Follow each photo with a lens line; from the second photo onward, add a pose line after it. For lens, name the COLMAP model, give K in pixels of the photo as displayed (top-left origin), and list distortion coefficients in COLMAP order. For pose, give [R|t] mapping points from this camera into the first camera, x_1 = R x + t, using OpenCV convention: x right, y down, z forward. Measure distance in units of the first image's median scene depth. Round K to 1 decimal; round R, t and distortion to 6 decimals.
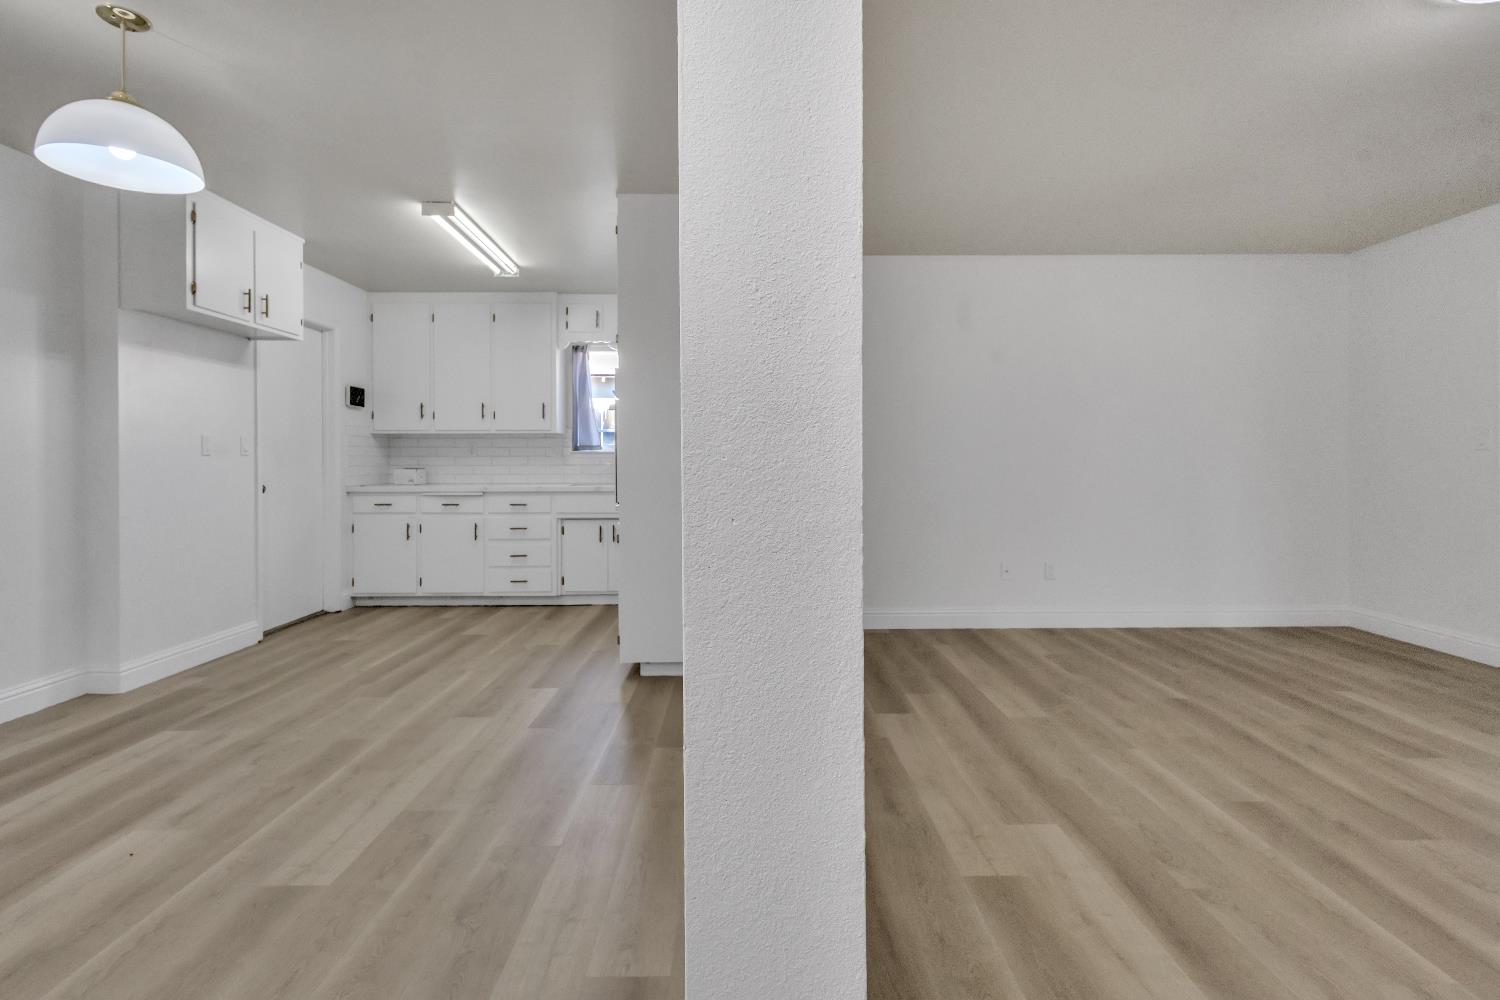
lens RADIAL K [[705.7, 0, 754.5], [0, 705.7, 460.5], [0, 0, 1]] dist [0.002589, -0.000530]
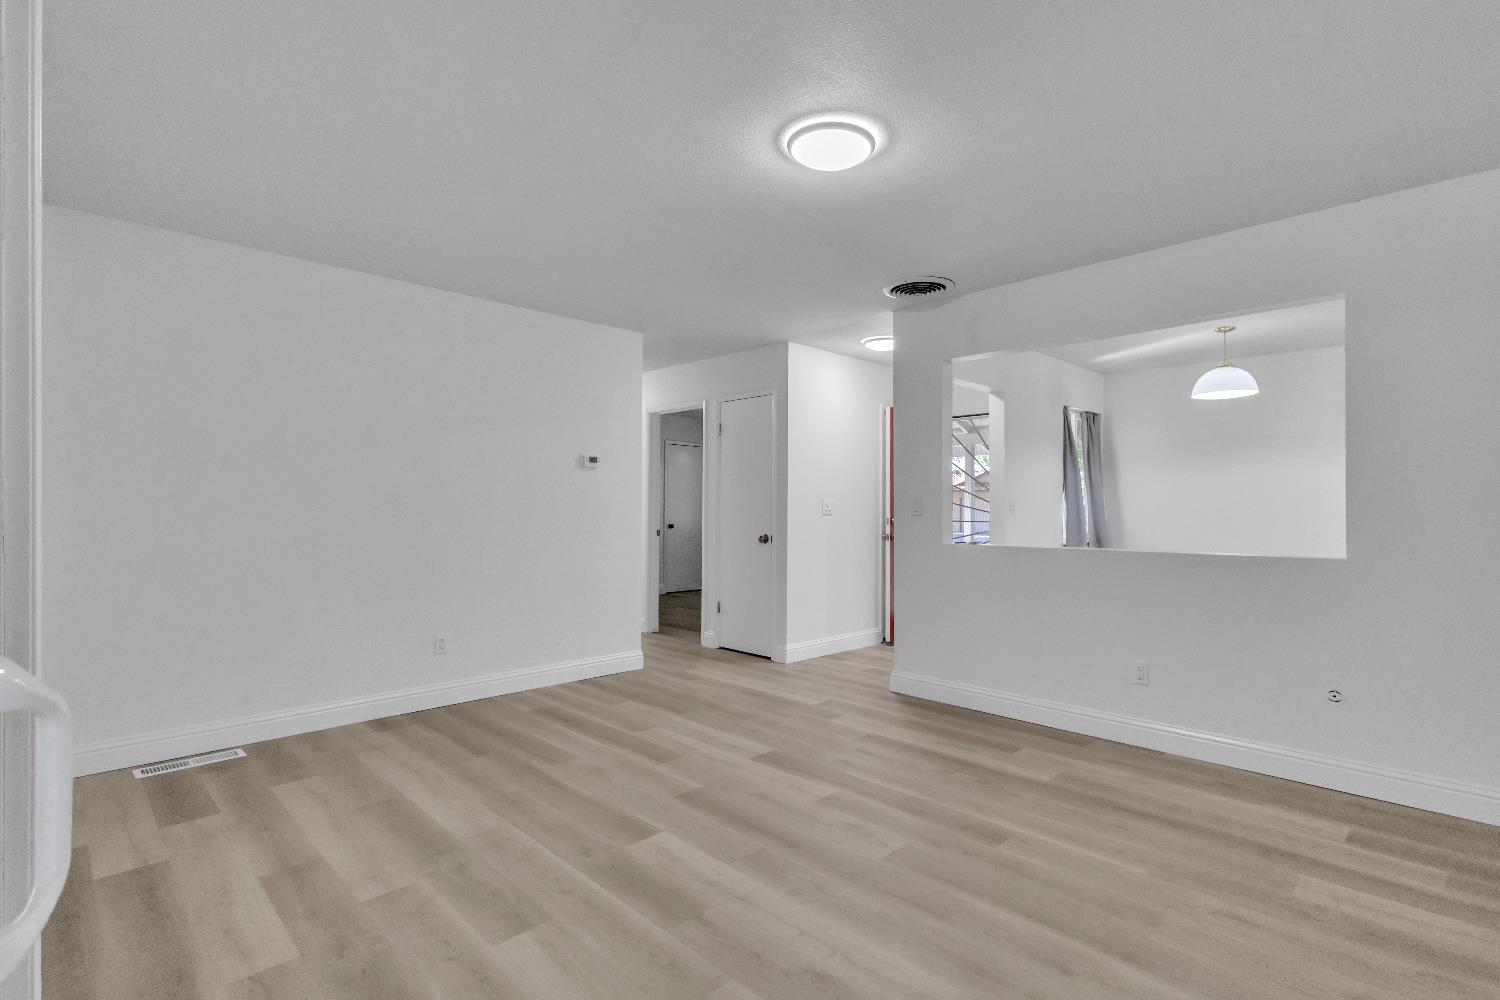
lens RADIAL K [[700.9, 0, 751.8], [0, 700.9, 489.3], [0, 0, 1]] dist [0.006198, -0.000068]
pose [[-0.721496, -0.020186, -0.692124, 1.698478], [-0.002135, 0.999635, -0.026929, -0.030455], [0.692415, -0.017952, -0.721276, 1.487031]]
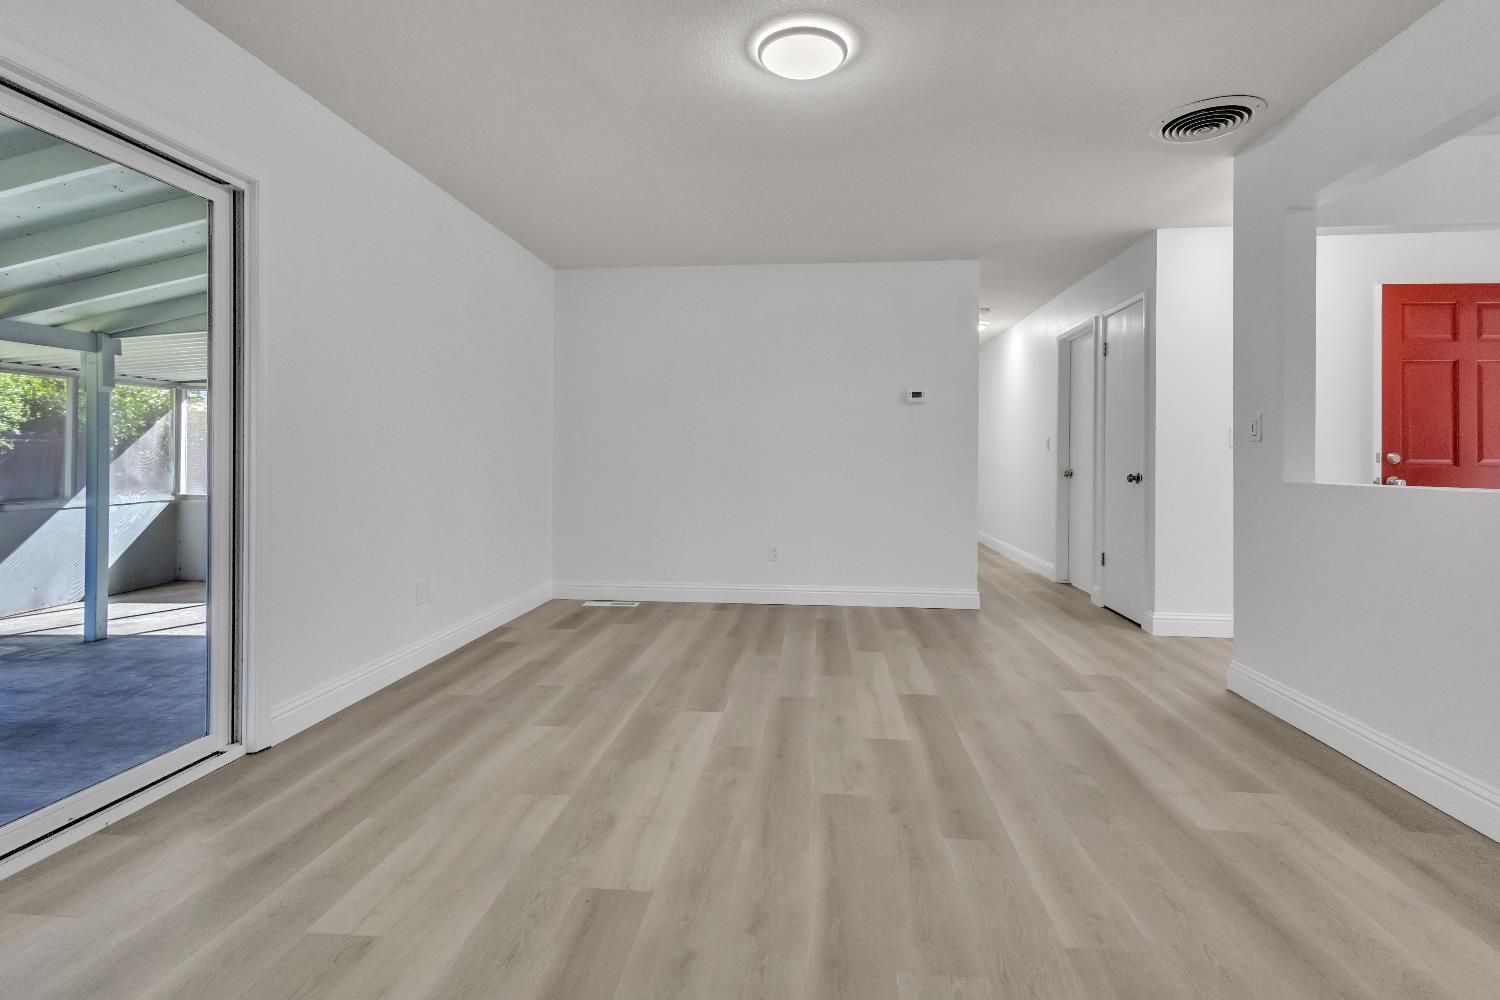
lens RADIAL K [[705.7, 0, 754.5], [0, 705.7, 460.5], [0, 0, 1]] dist [0.002589, -0.000530]
pose [[-0.994221, -0.001526, 0.107339, 0.843450], [-0.001203, 0.999995, 0.003074, 0.020643], [-0.107343, 0.002927, -0.994218, 1.834712]]
